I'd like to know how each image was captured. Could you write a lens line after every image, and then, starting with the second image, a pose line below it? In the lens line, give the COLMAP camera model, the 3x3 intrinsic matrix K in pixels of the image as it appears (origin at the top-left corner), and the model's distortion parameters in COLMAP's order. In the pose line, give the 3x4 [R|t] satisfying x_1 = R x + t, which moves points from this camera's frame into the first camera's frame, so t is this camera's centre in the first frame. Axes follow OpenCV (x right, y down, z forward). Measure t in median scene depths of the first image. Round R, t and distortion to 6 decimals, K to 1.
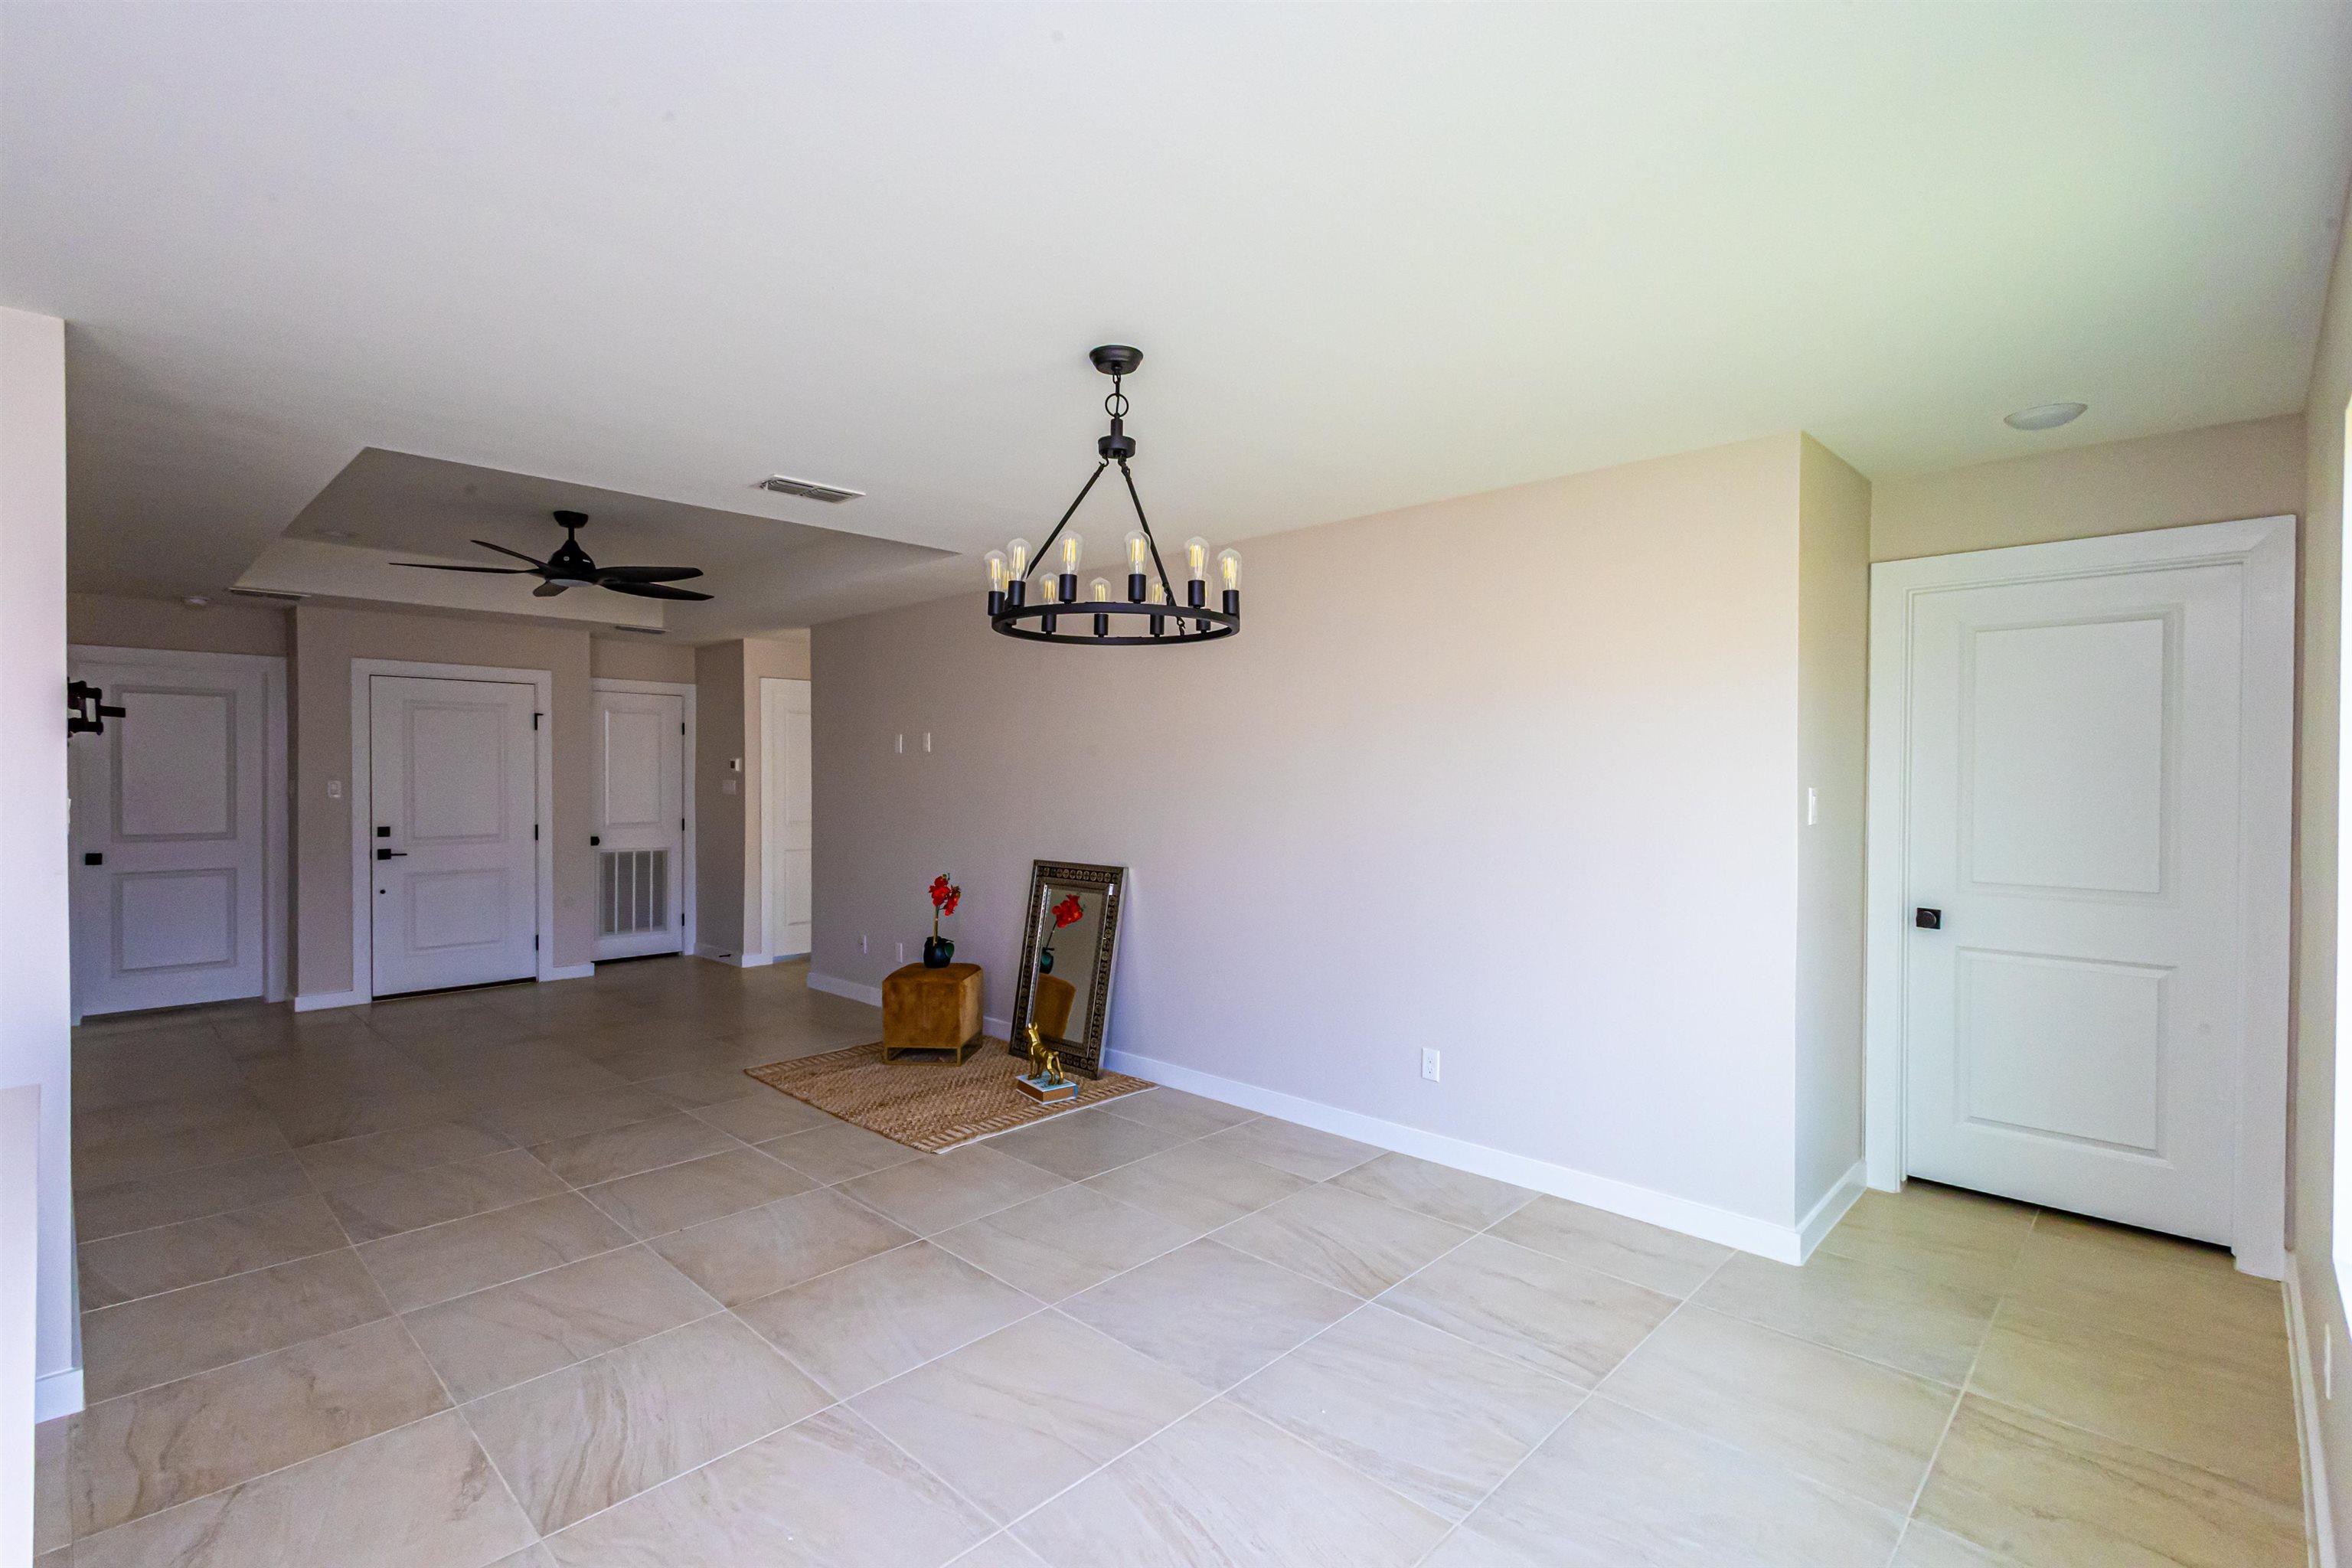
lens RADIAL K [[1077.0, 0, 1178.2], [0, 1077.0, 782.0], [0, 0, 1]] dist [0.012788, -0.004597]
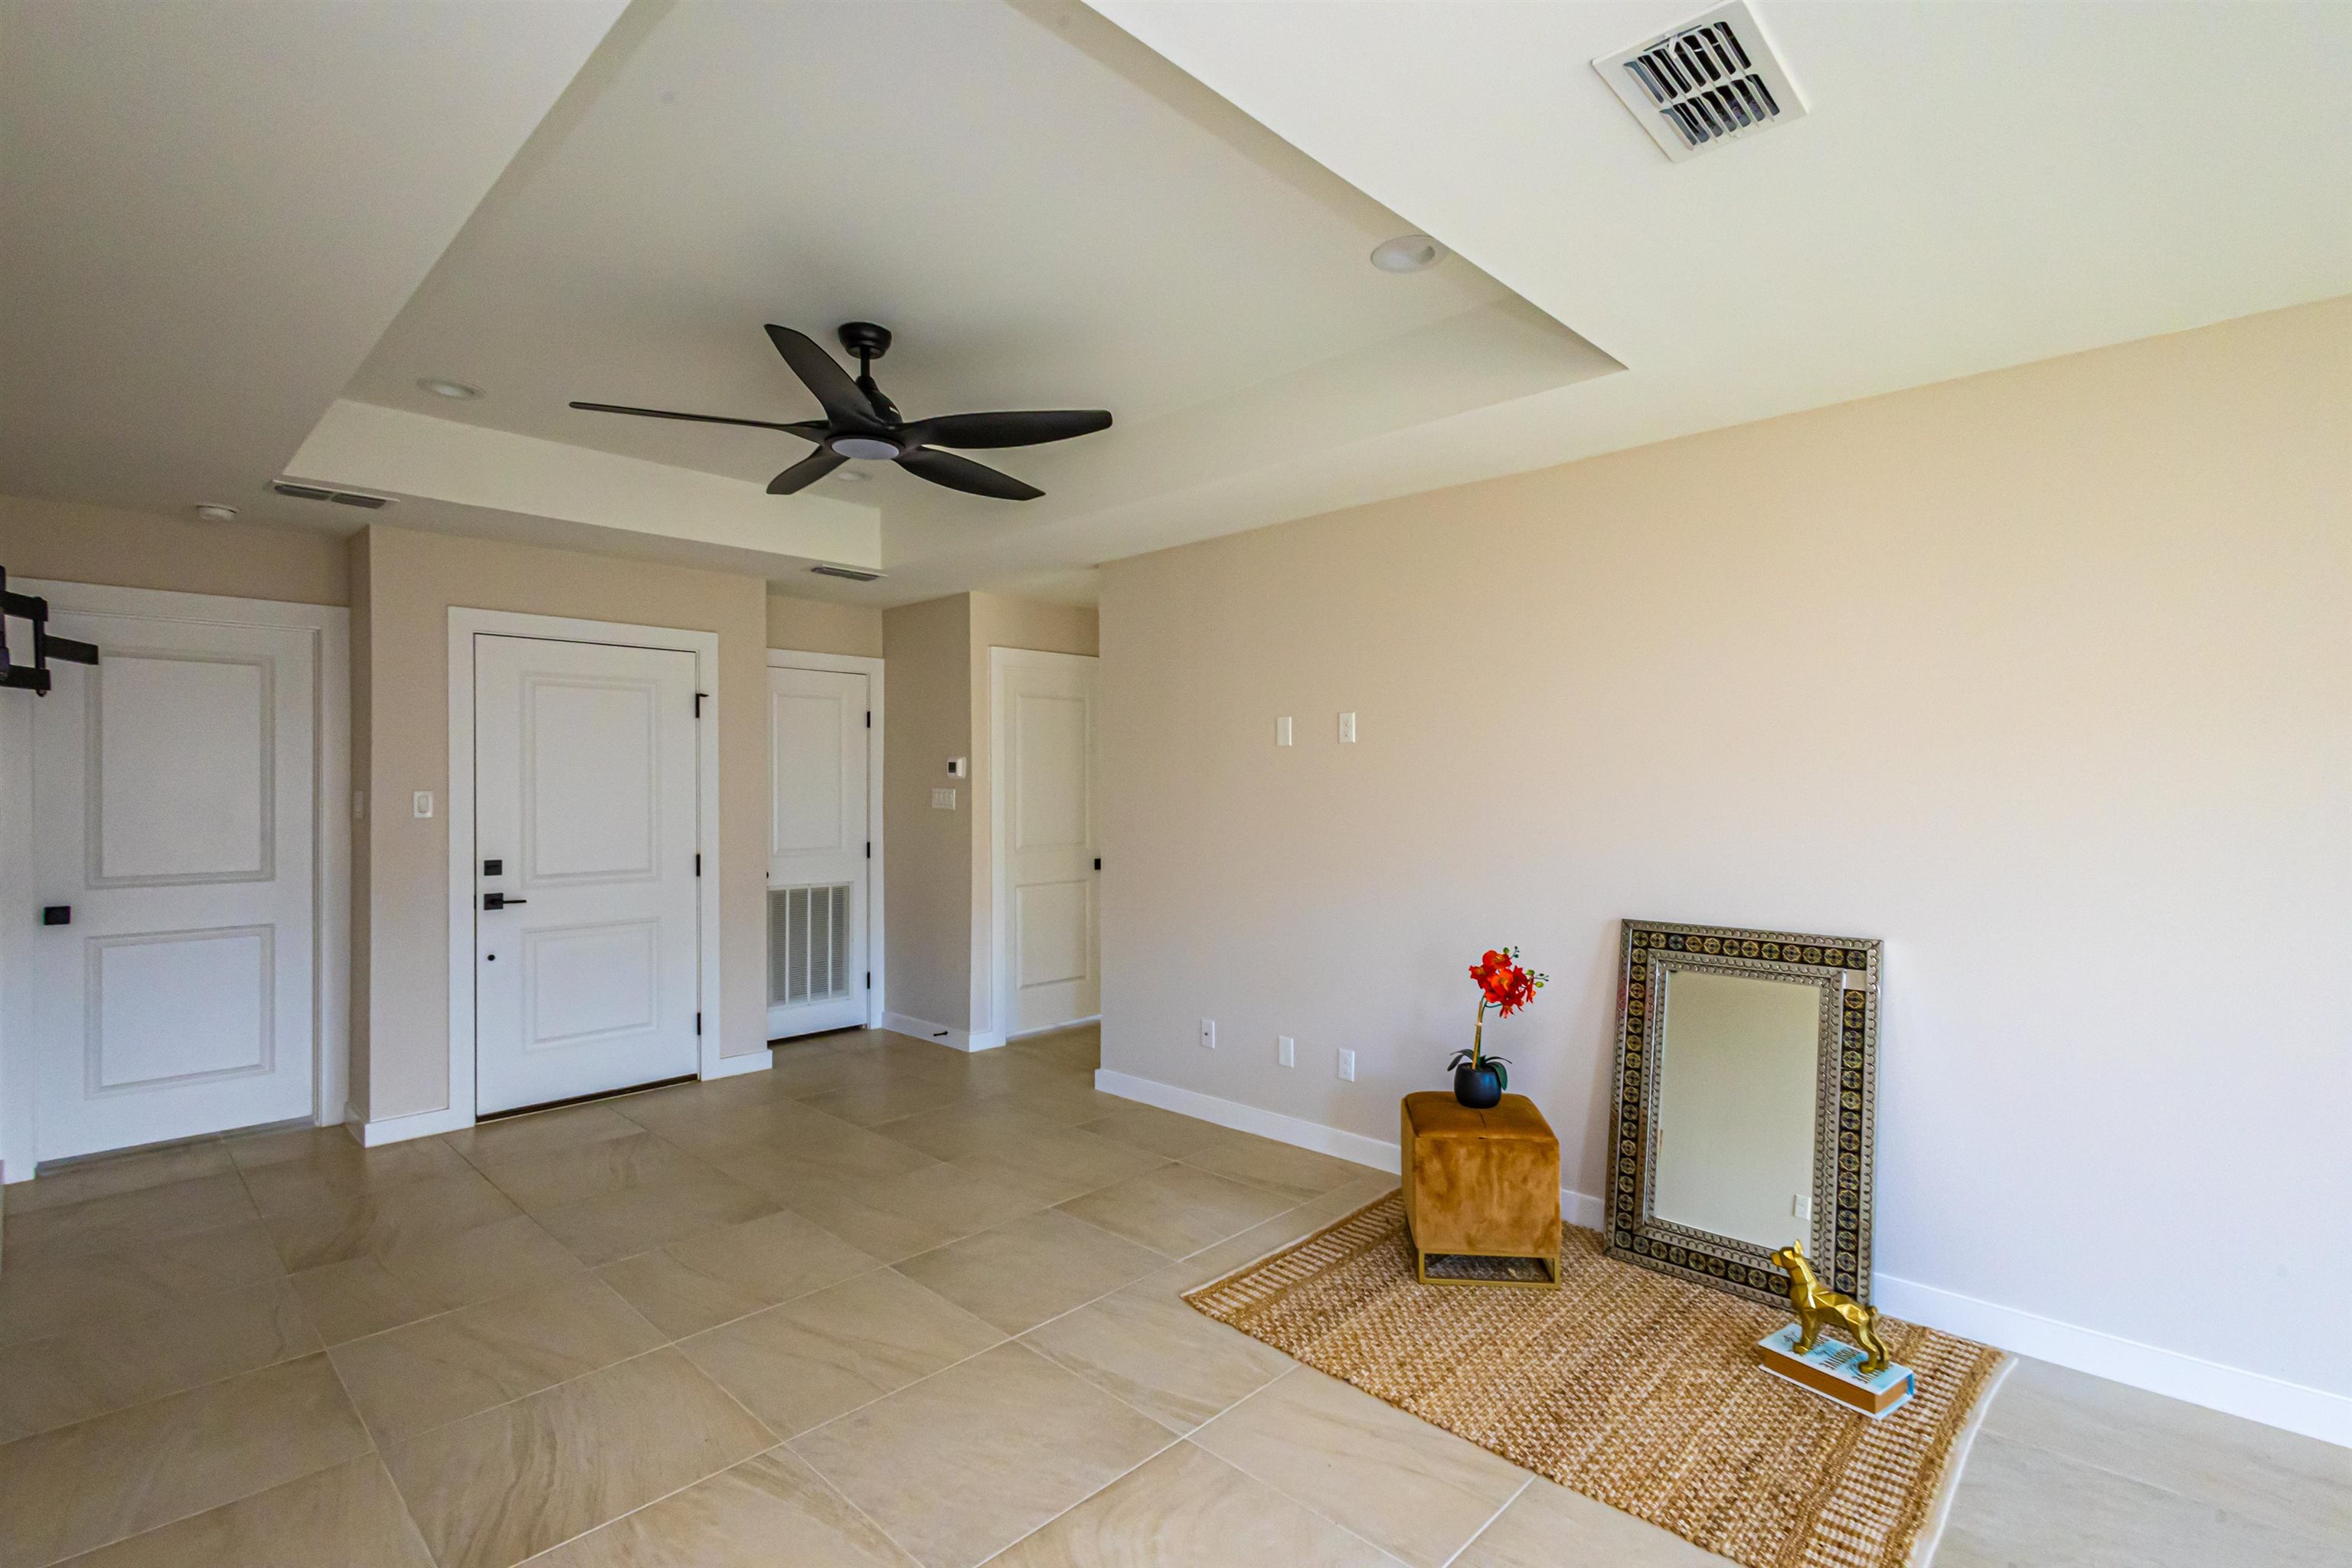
lens RADIAL K [[1094.5, 0, 1178.8], [0, 1094.5, 780.6], [0, 0, 1]] dist [0.008315, -0.000256]
pose [[0.999985, -0.004346, -0.003457, -0.350225], [0.004314, 0.999946, -0.009419, 0.000414], [0.003498, 0.009404, 0.999950, 0.367707]]
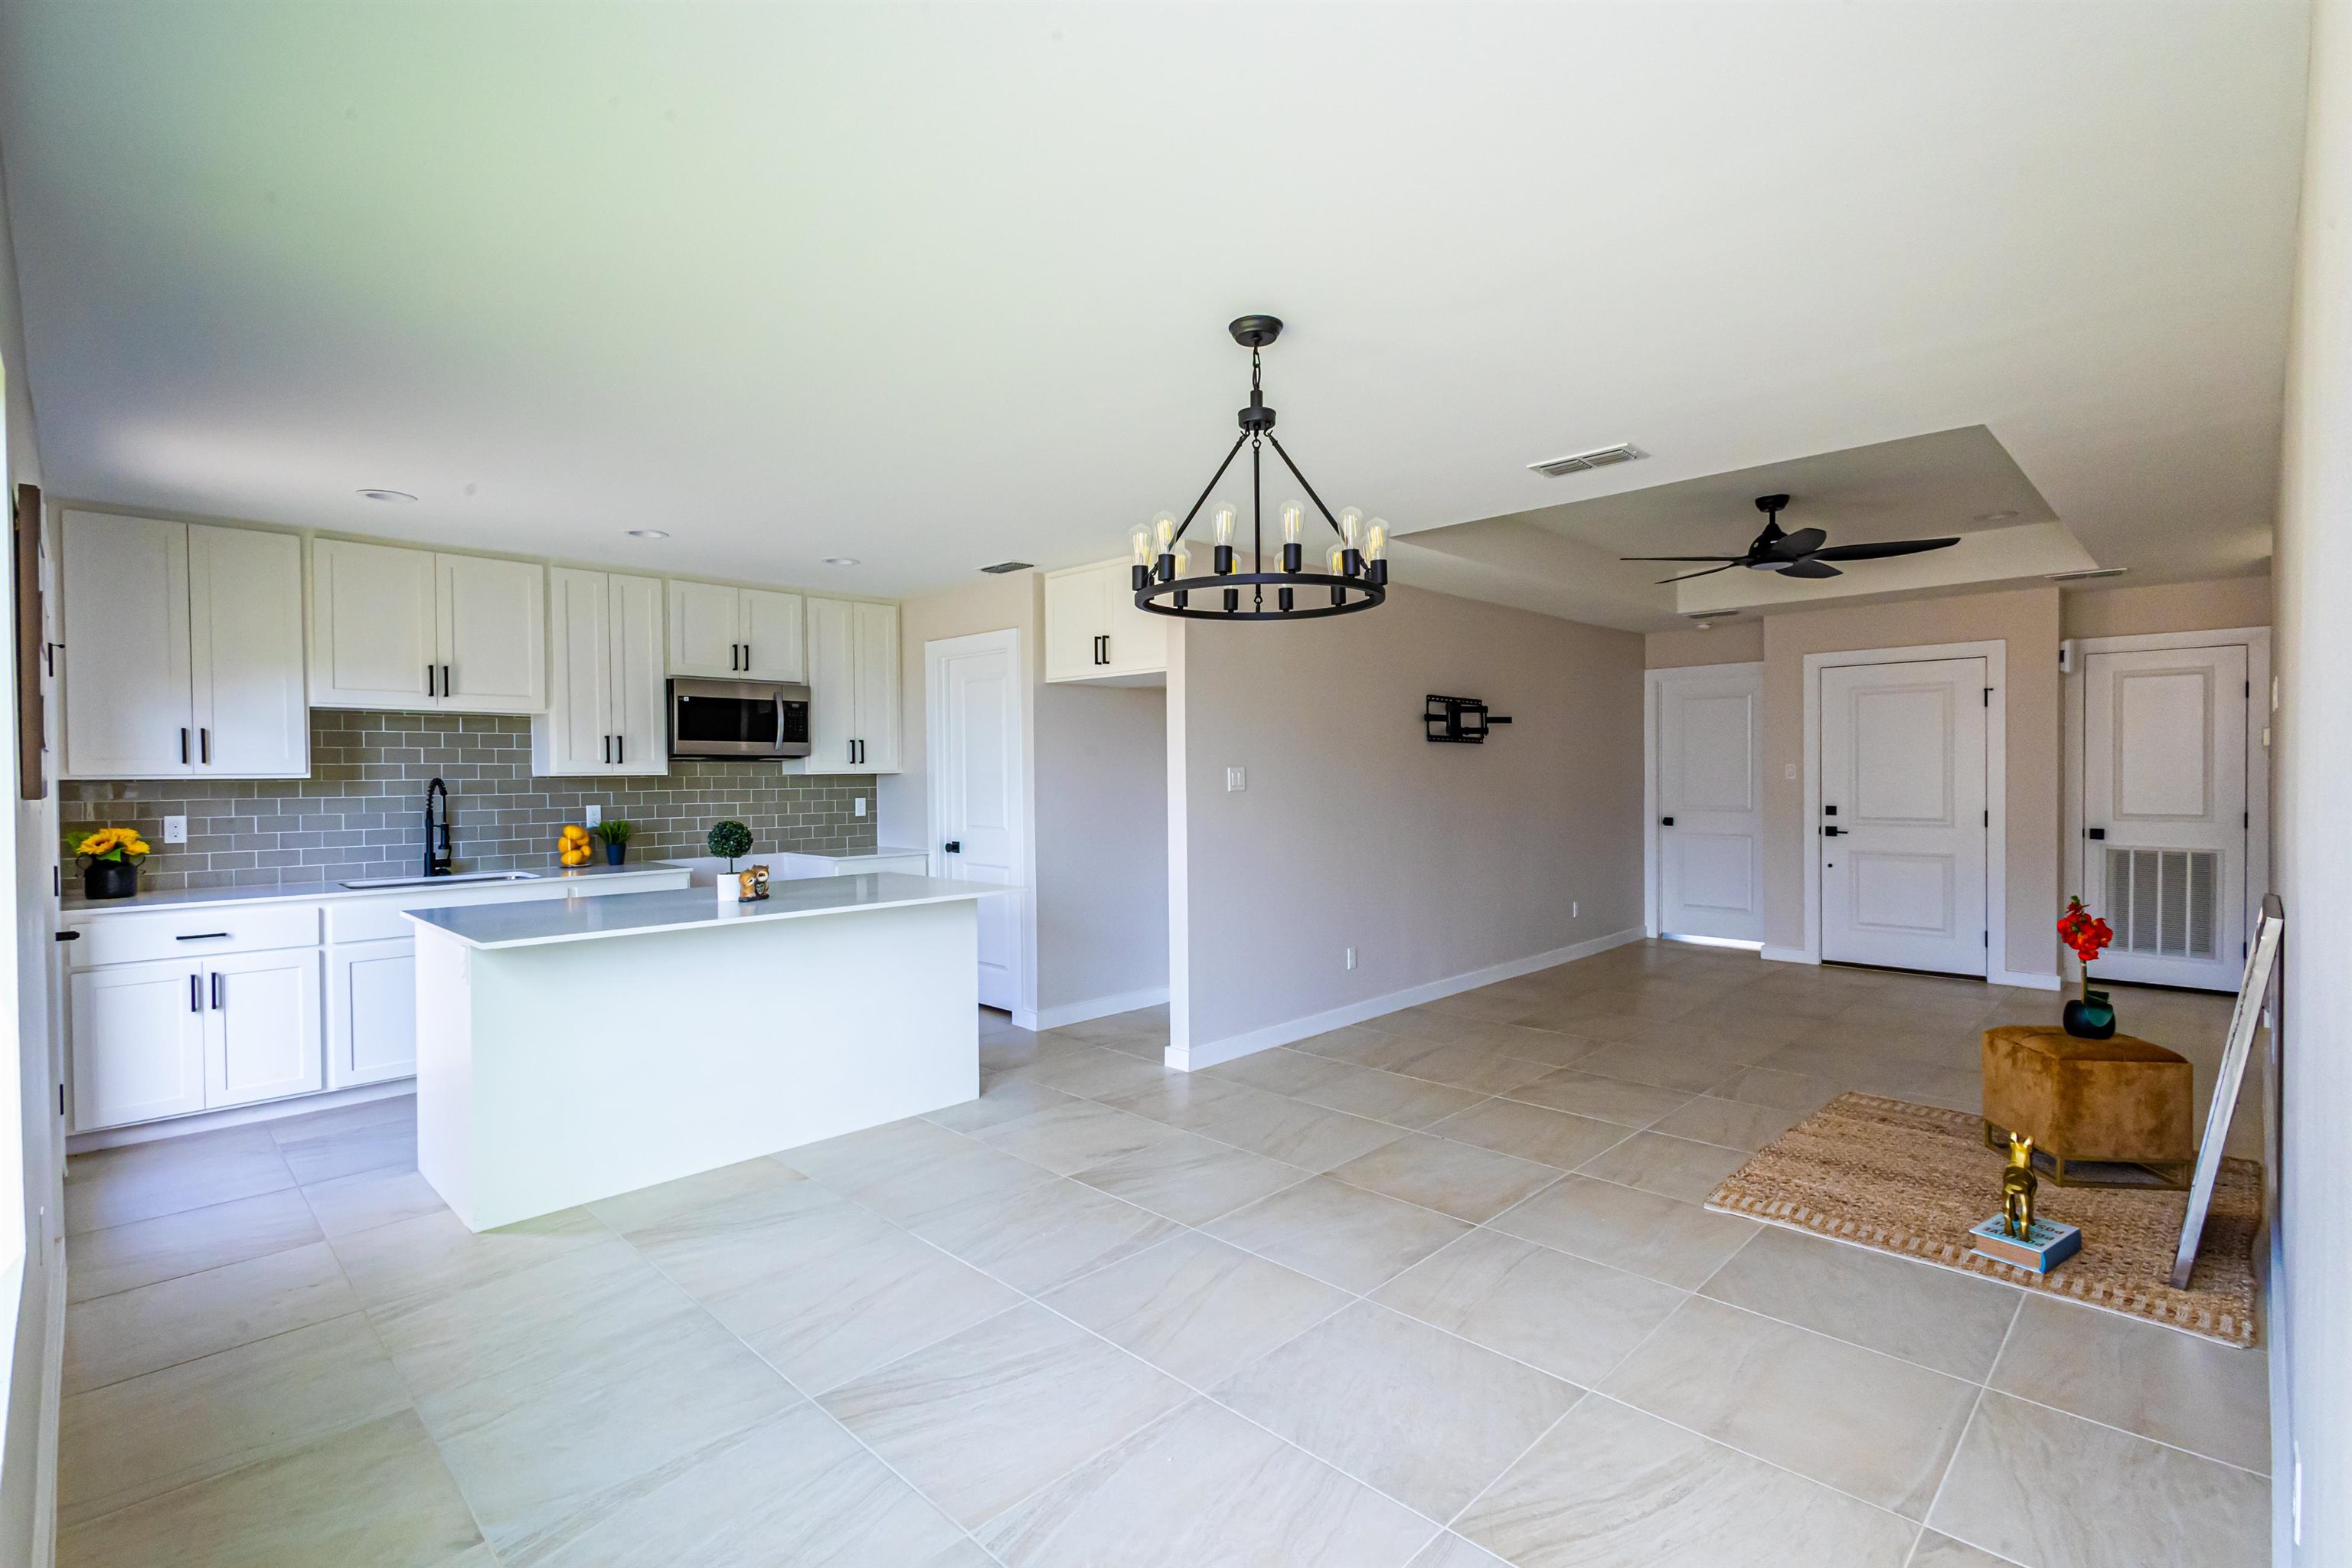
lens RADIAL K [[1077.0, 0, 1178.2], [0, 1077.0, 782.0], [0, 0, 1]] dist [0.012788, -0.004597]
pose [[-0.014970, 0.008169, -0.999855, 0.410887], [0.004014, 0.999959, 0.008109, 0.006793], [0.999880, -0.003892, -0.015002, 0.411792]]
